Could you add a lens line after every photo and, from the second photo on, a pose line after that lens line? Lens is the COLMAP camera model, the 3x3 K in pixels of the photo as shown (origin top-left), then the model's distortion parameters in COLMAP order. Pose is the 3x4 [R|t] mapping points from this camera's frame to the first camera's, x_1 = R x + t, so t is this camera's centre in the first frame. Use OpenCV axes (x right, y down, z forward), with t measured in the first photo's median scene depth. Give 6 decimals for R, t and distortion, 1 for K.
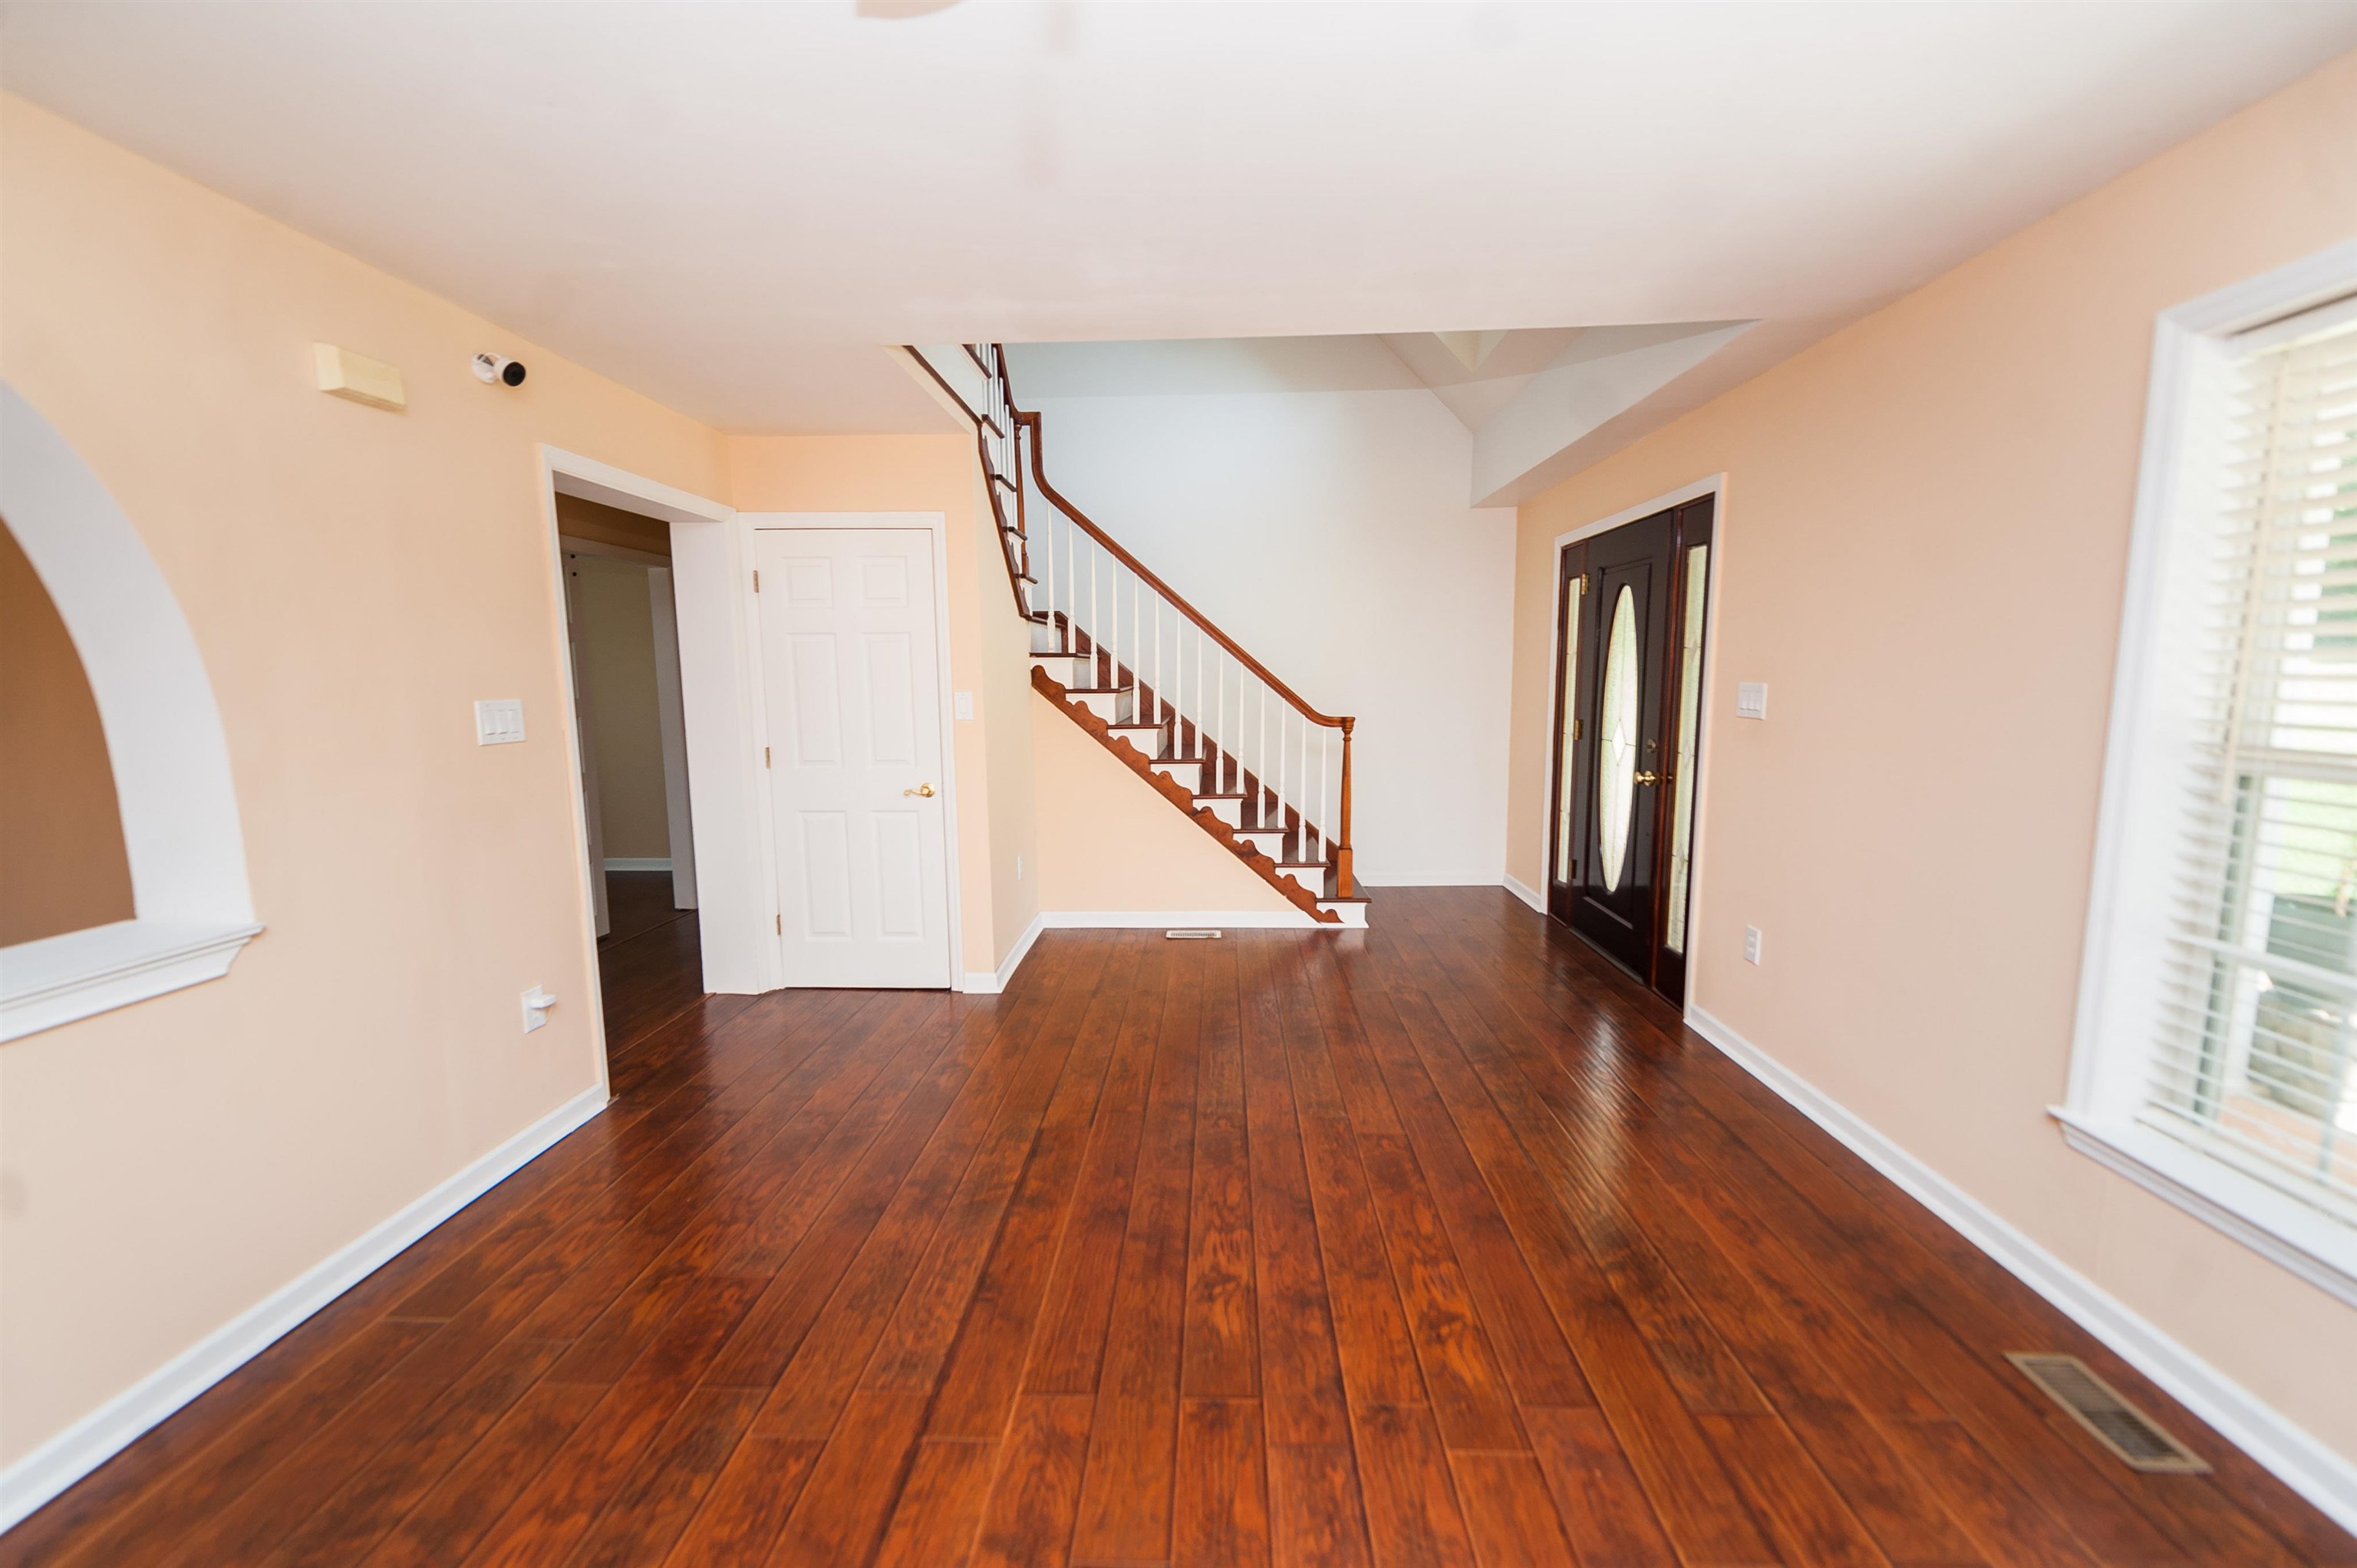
lens RADIAL K [[944.9, 0, 1192.0], [0, 944.9, 788.3], [0, 0, 1]] dist [0.008168, -0.001897]
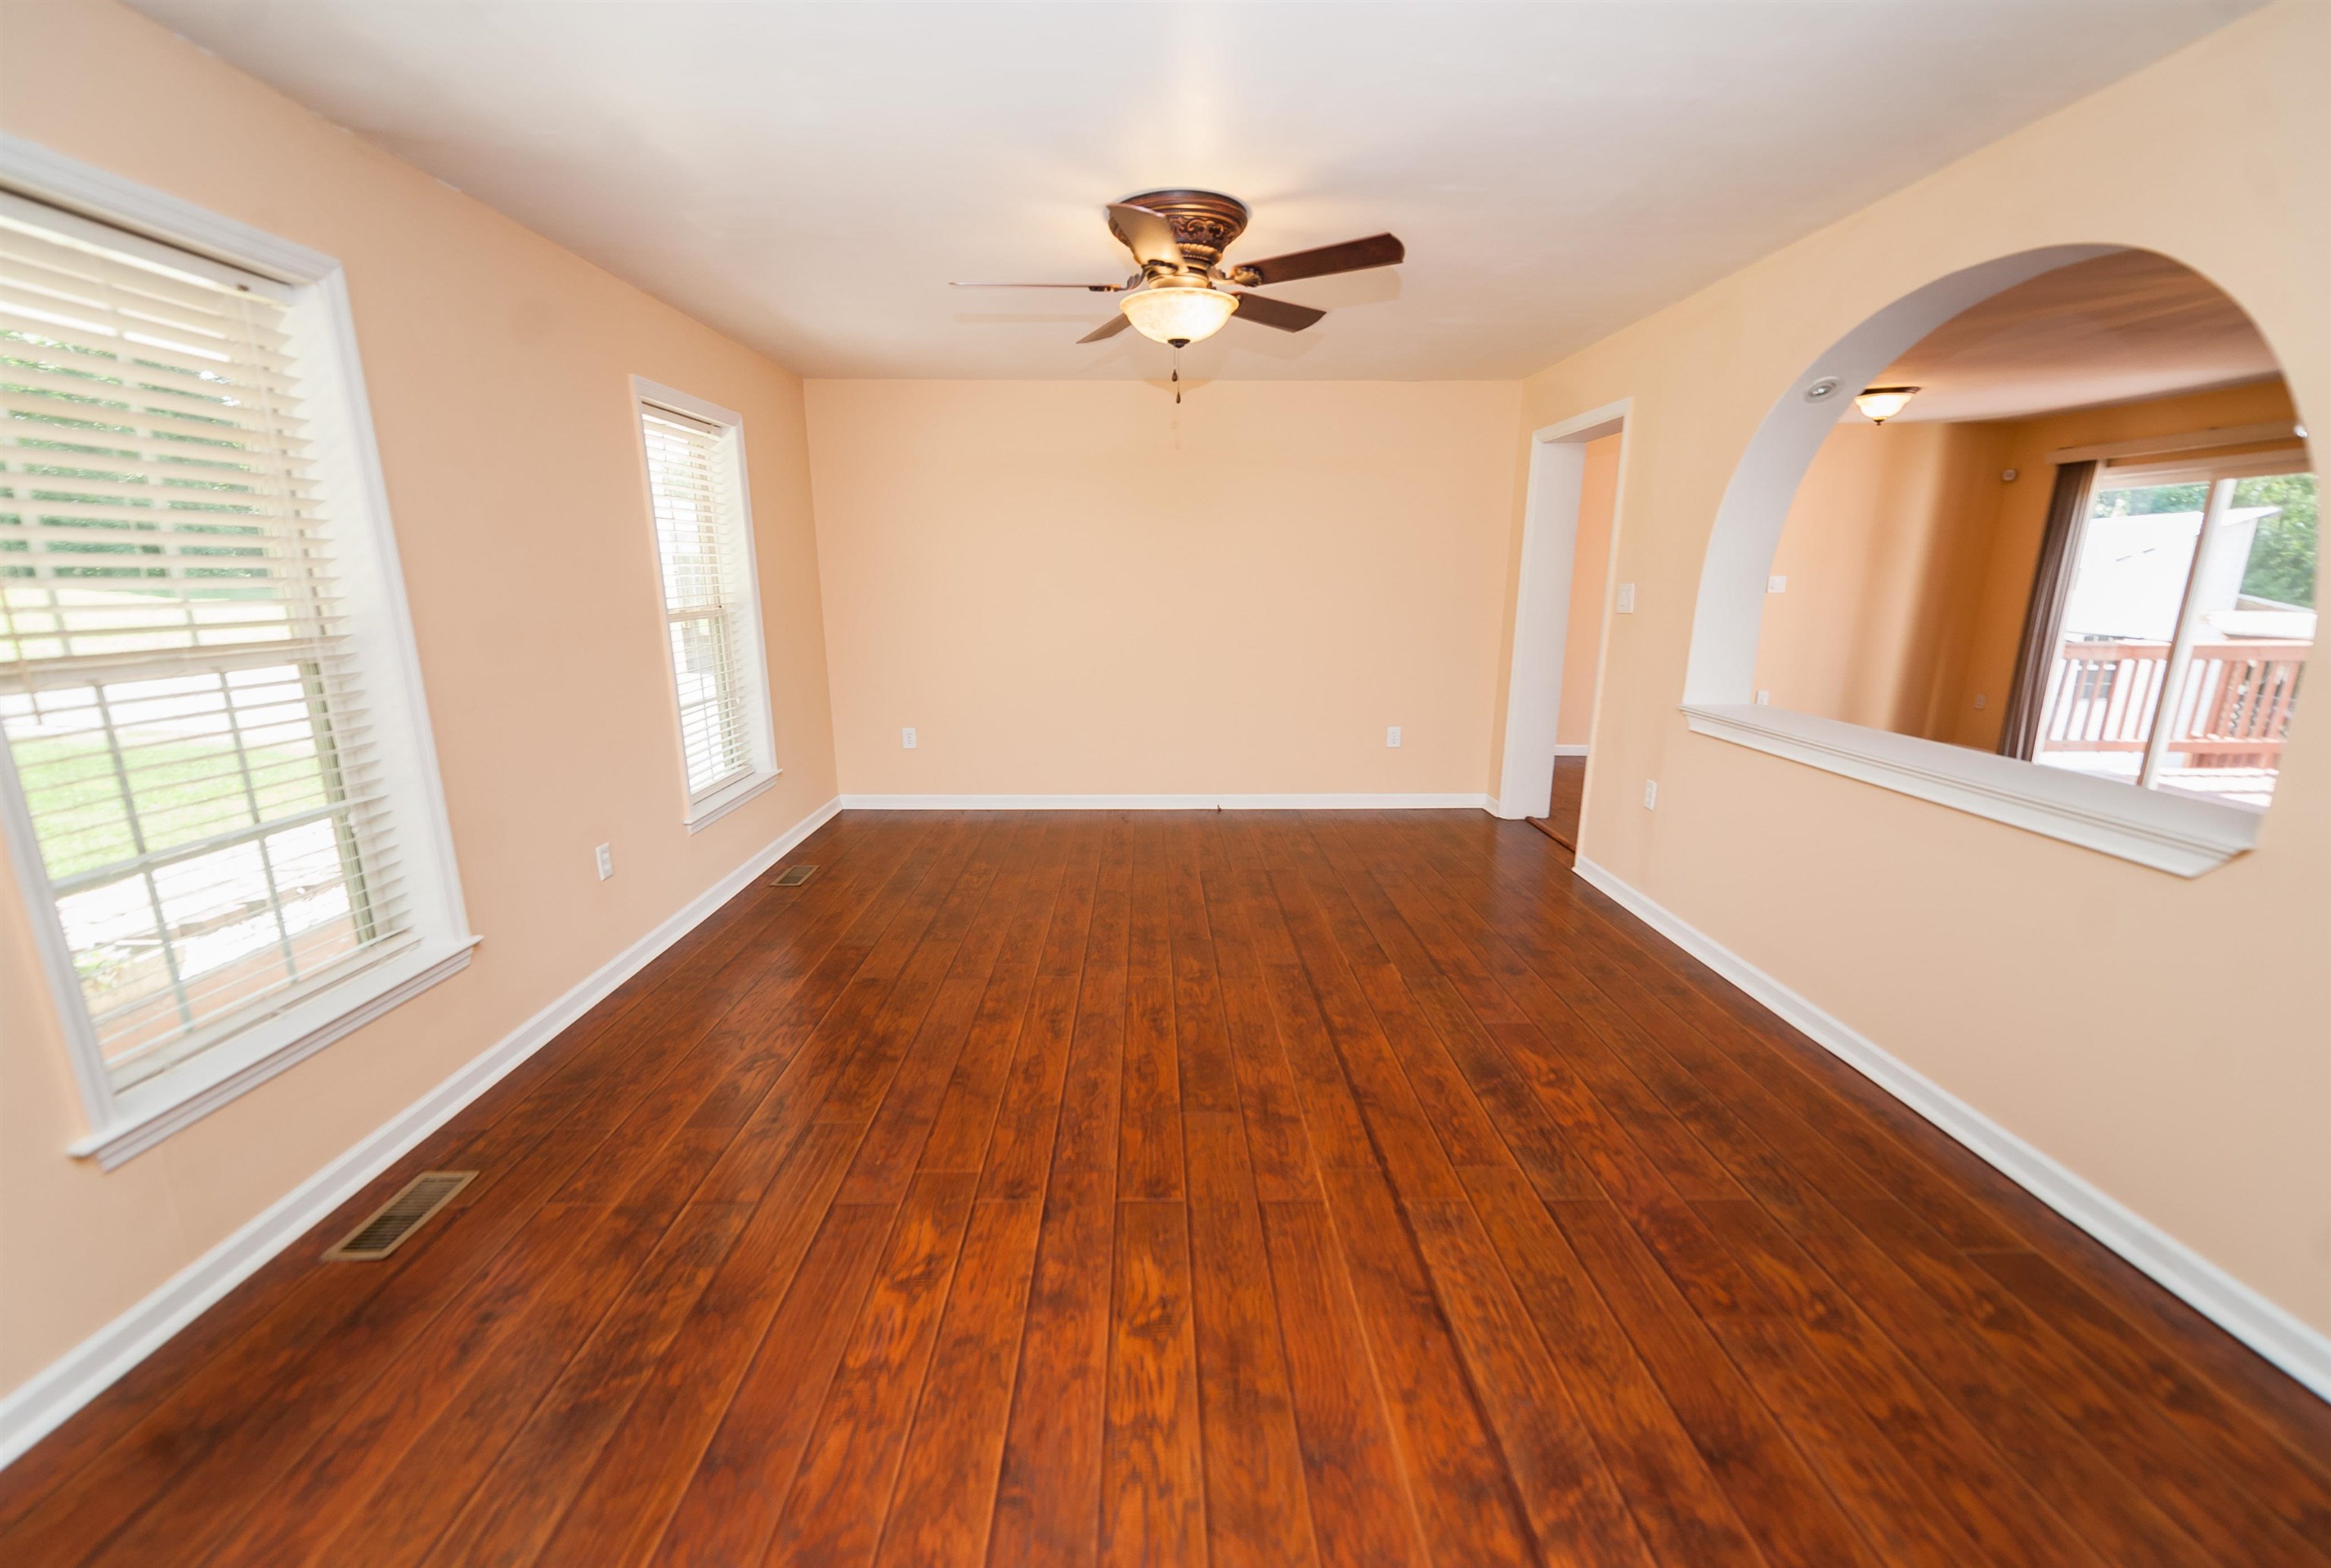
lens RADIAL K [[963.1, 0, 1149.6], [0, 963.1, 800.0], [0, 0, 1]] dist [0.008055, 0.000097]
pose [[-0.999416, 0.017696, -0.029223, 0.052216], [0.006466, 0.937909, 0.346821, -0.208288], [0.033545, 0.346430, -0.937476, 1.732641]]
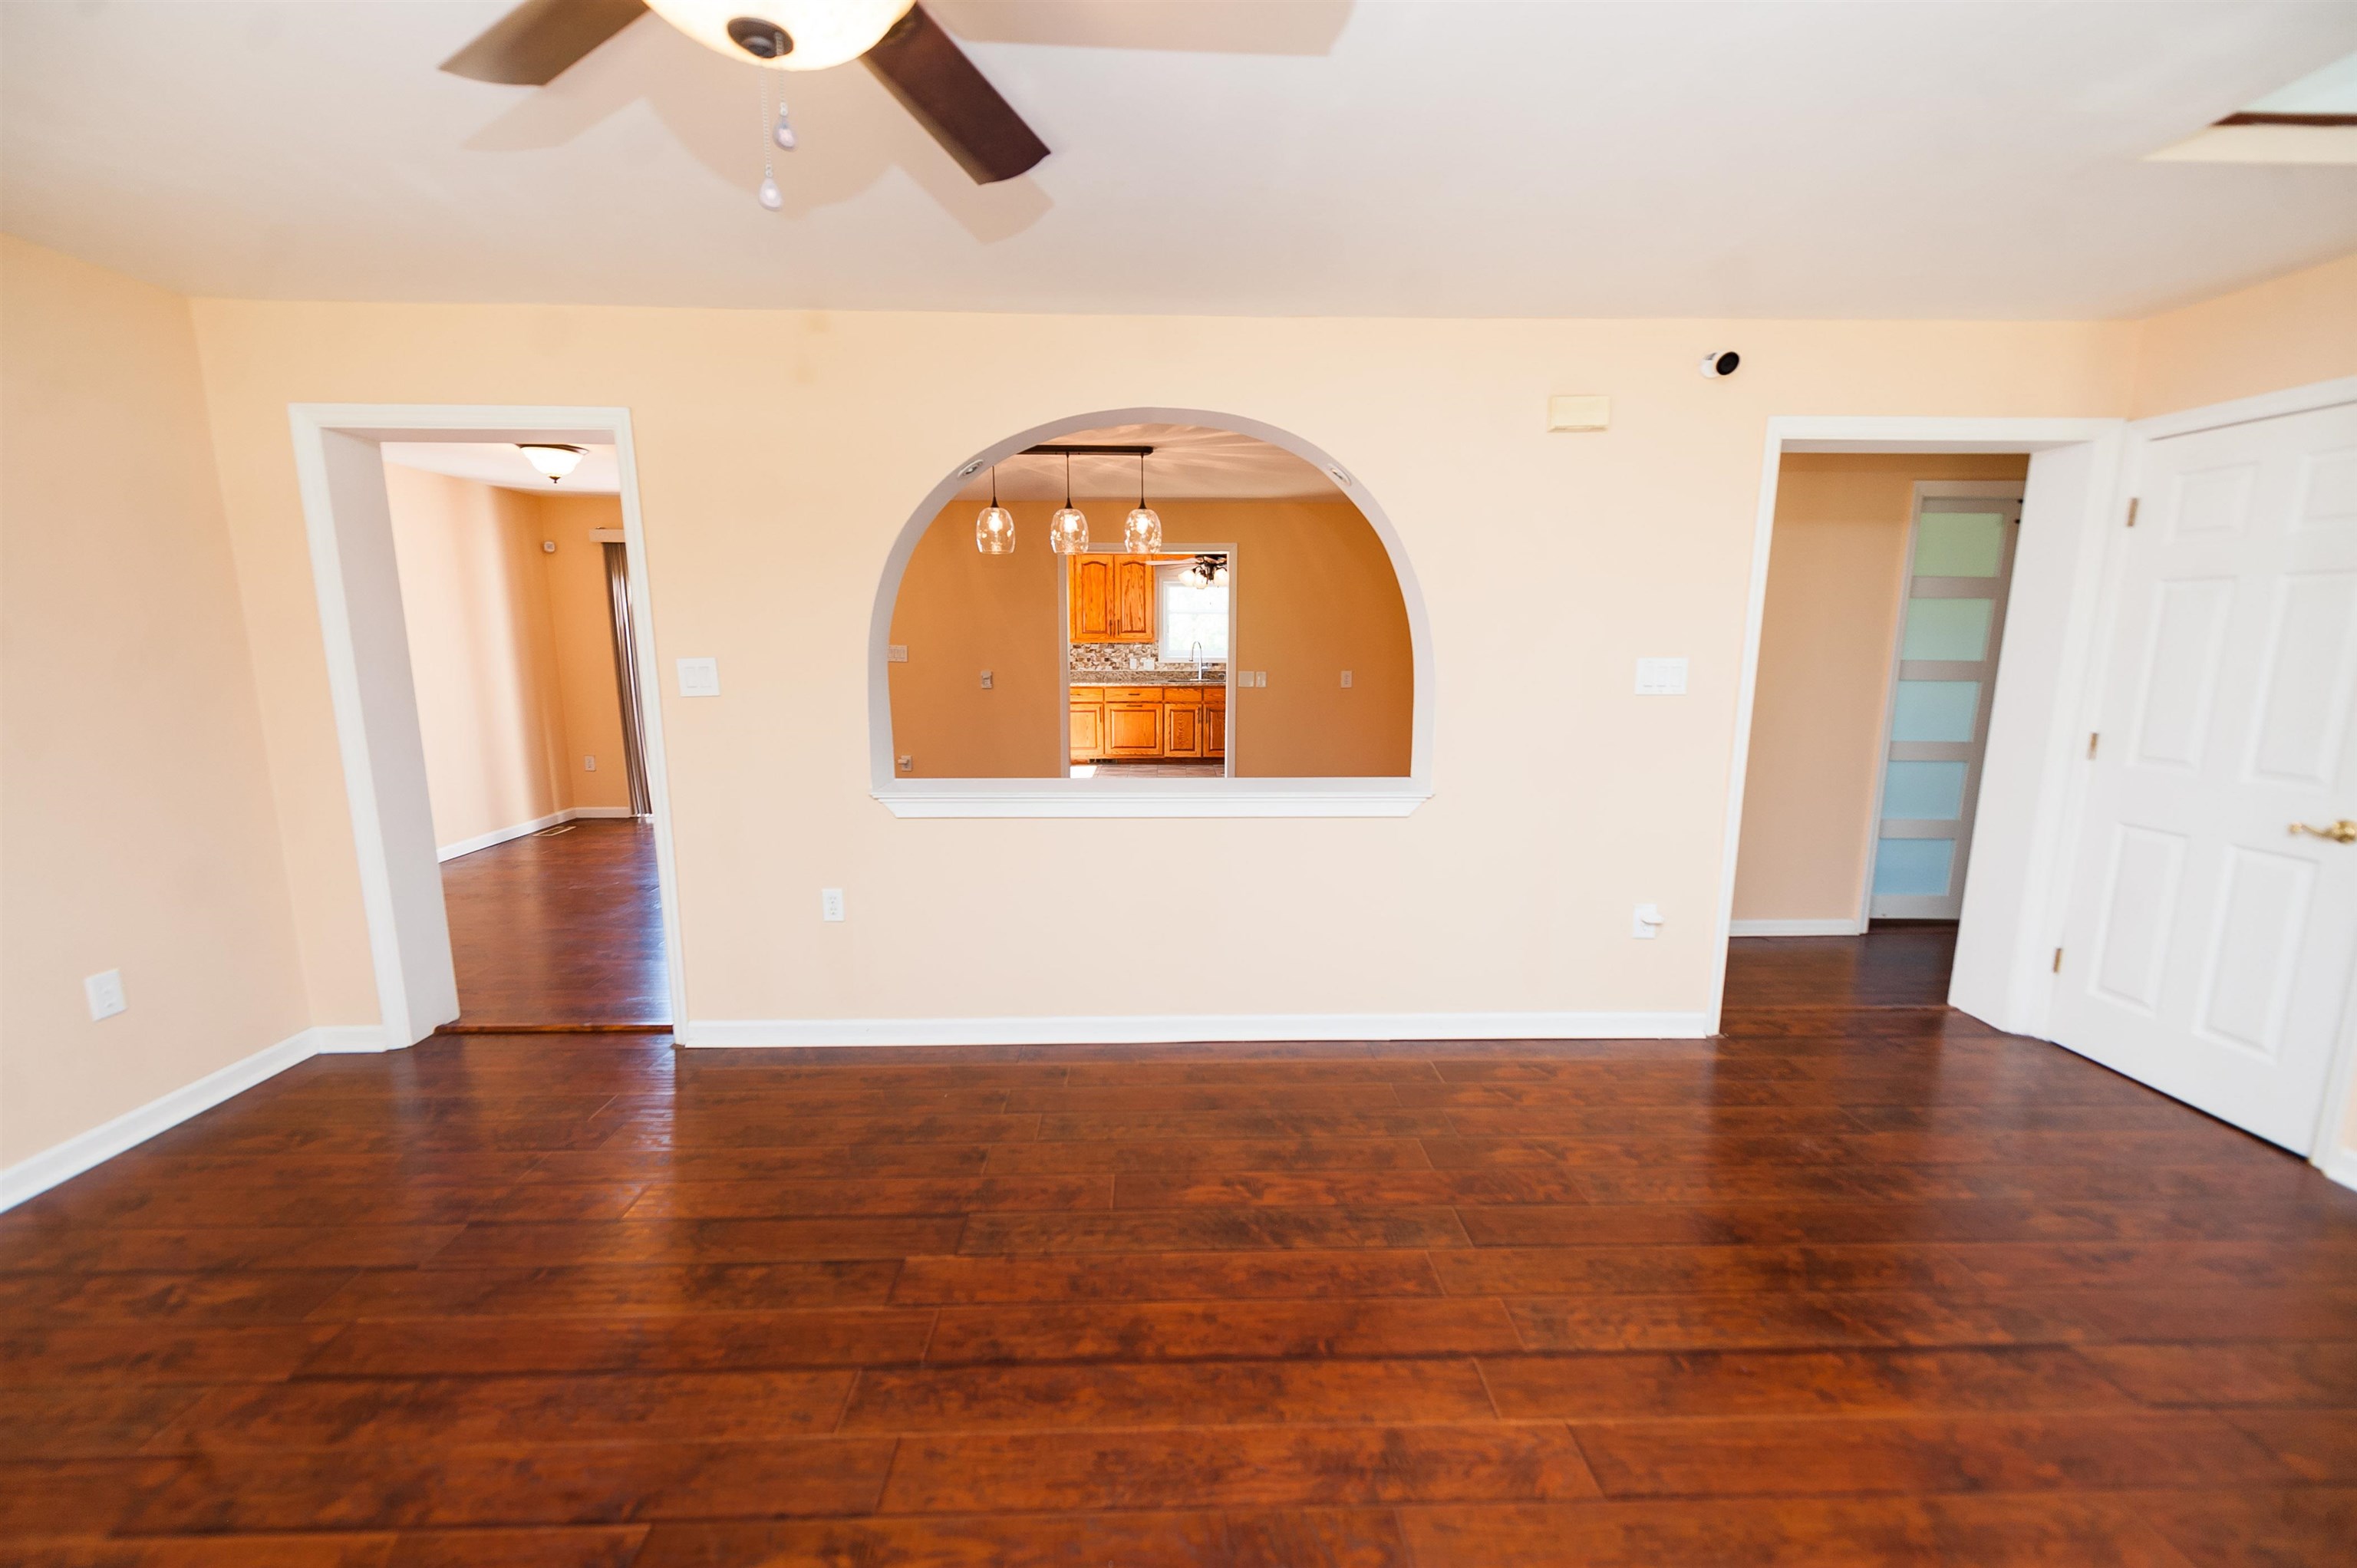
lens RADIAL K [[944.9, 0, 1188.5], [0, 944.9, 784.7], [0, 0, 1]] dist [0.008168, -0.001897]
pose [[0.071469, 0.167299, -0.983312, 0.539366], [-0.123967, 0.979680, 0.157671, -0.066508], [0.989709, 0.110629, 0.090756, 0.432395]]
